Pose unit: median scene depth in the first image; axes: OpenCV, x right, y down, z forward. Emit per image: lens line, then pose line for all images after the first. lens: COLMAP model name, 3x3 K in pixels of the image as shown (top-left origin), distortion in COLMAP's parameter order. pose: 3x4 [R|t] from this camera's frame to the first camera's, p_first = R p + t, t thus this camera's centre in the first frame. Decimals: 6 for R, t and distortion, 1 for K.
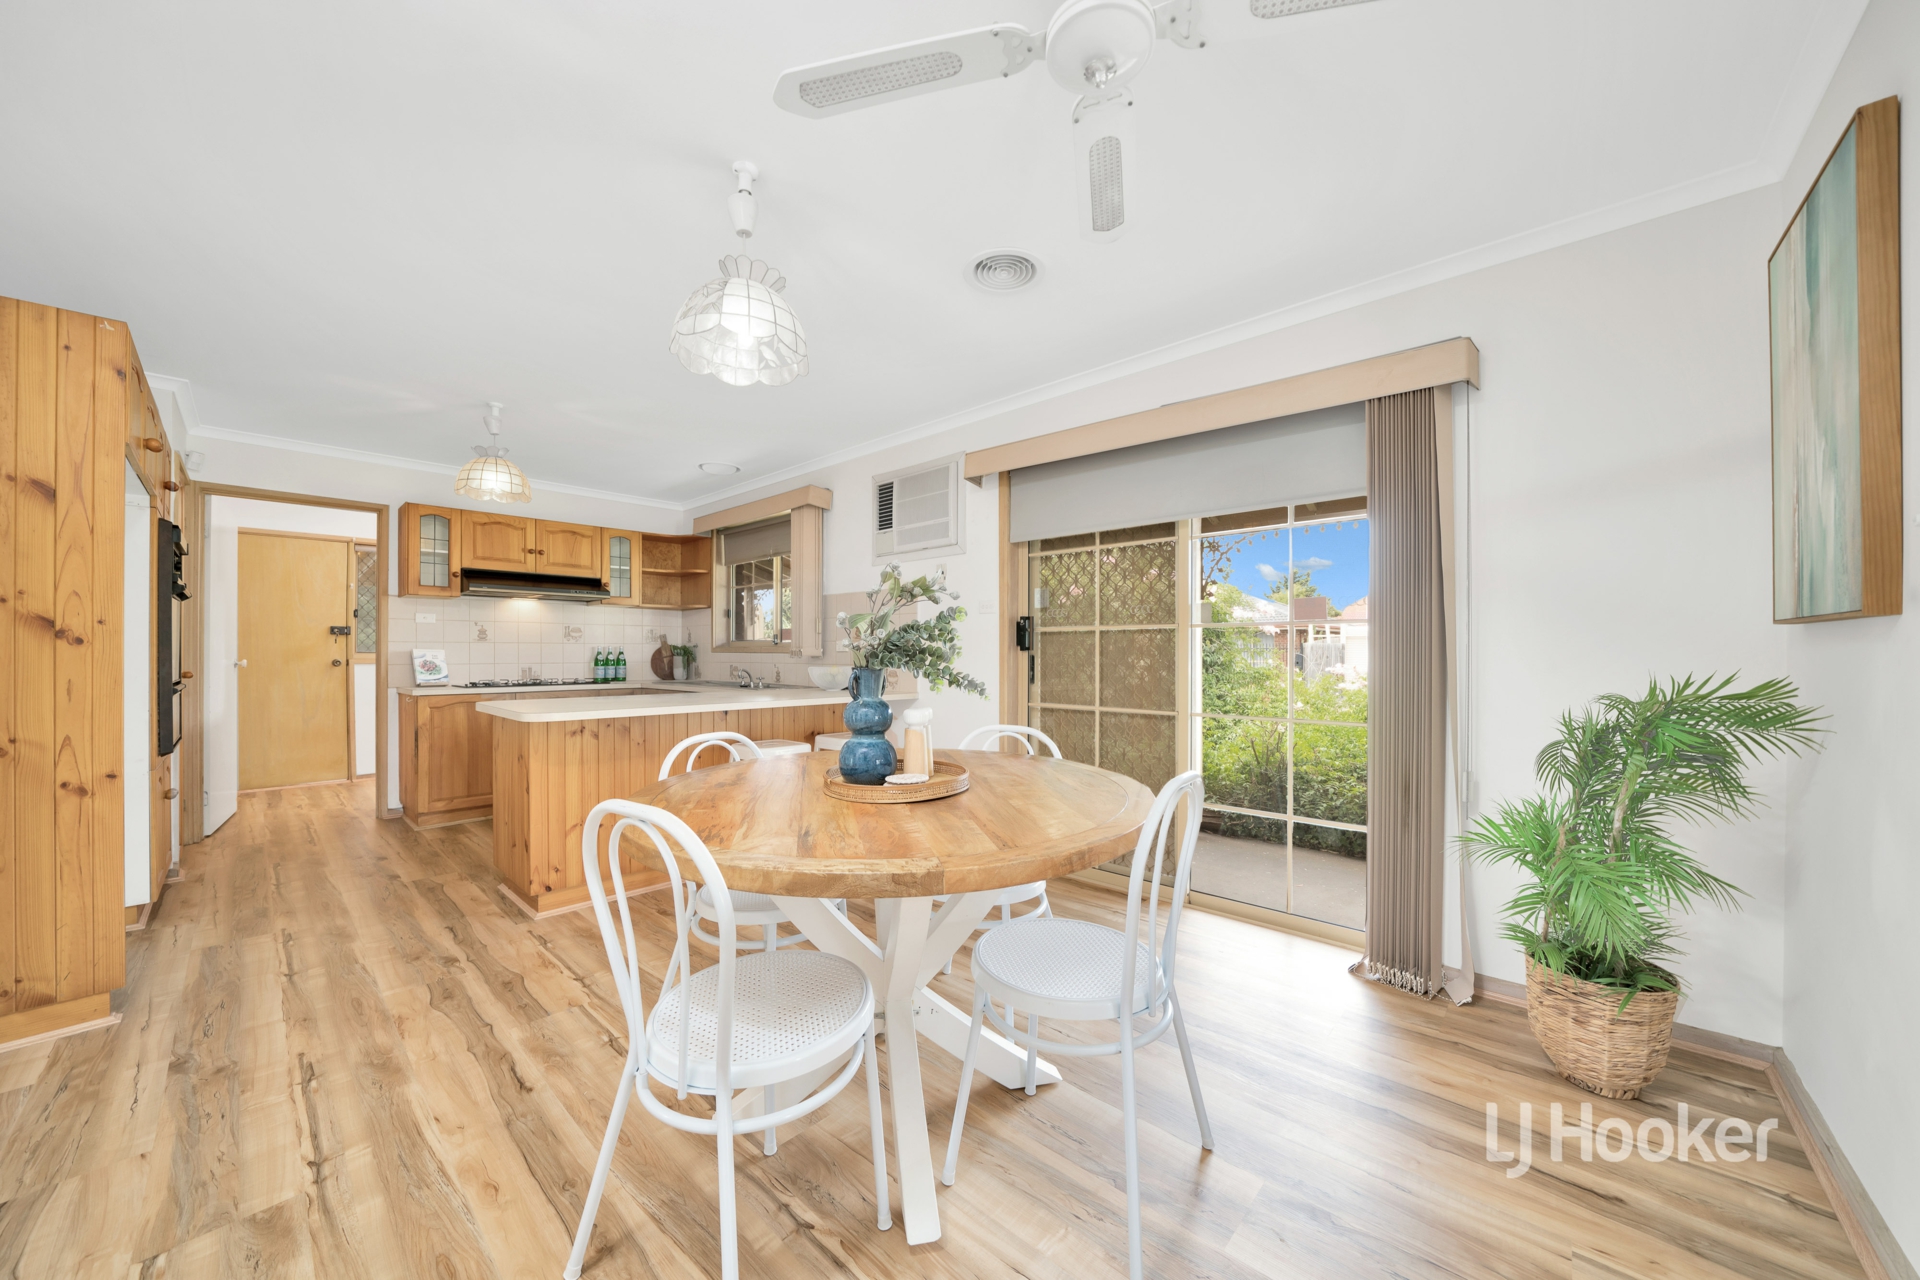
lens RADIAL K [[669.6, 0, 954.8], [0, 669.6, 651.3], [0, 0, 1]] dist [-0.018015, 0.000188]
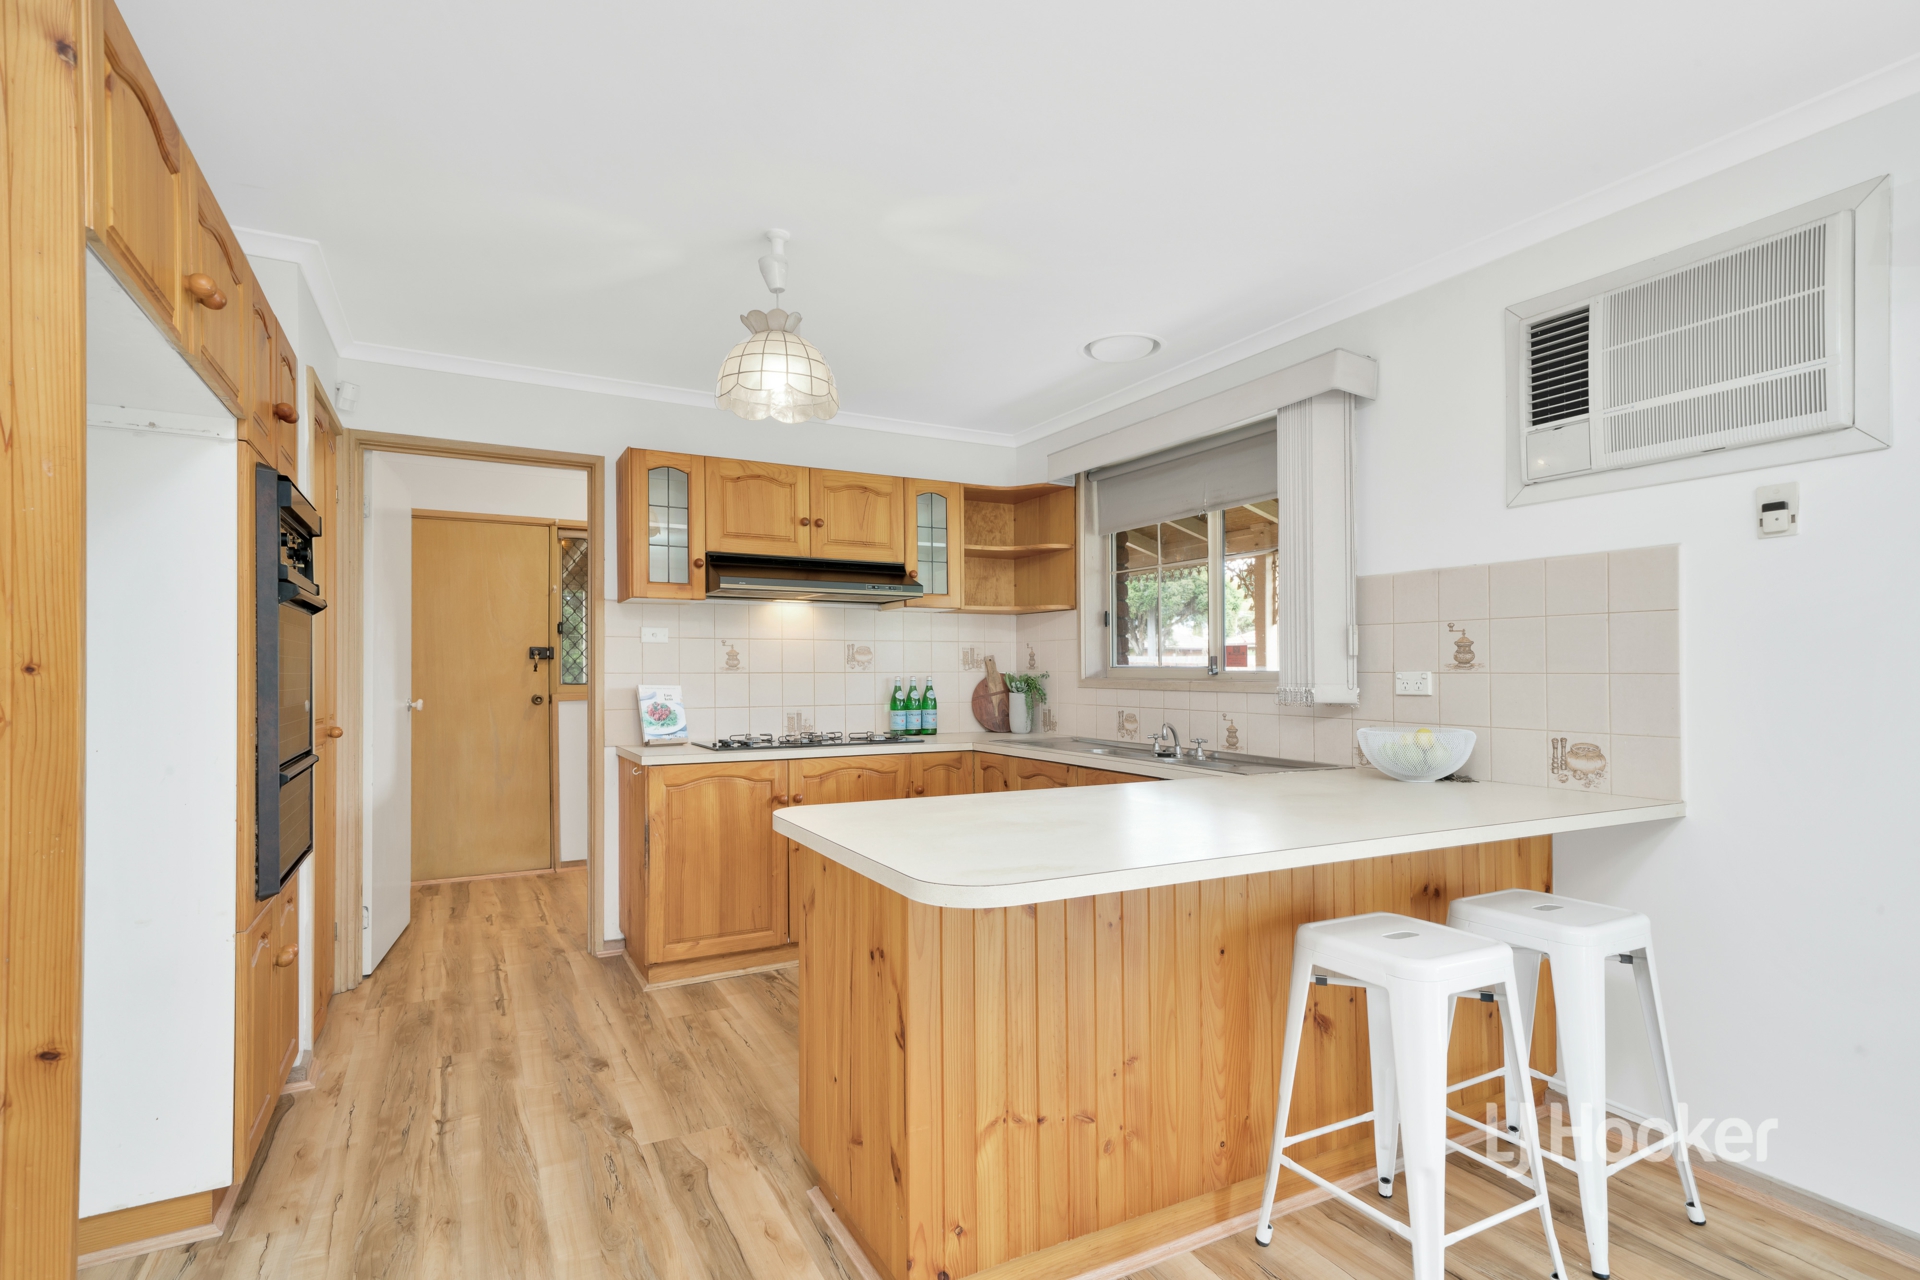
lens RADIAL K [[953.7, 0, 989.6], [0, 953.7, 667.7], [0, 0, 1]] dist [0.013261, -0.000701]
pose [[0.951259, -0.004082, -0.308367, -0.221893], [0.003644, 0.999991, -0.001996, -0.016601], [0.308372, 0.000775, 0.951266, 0.240562]]
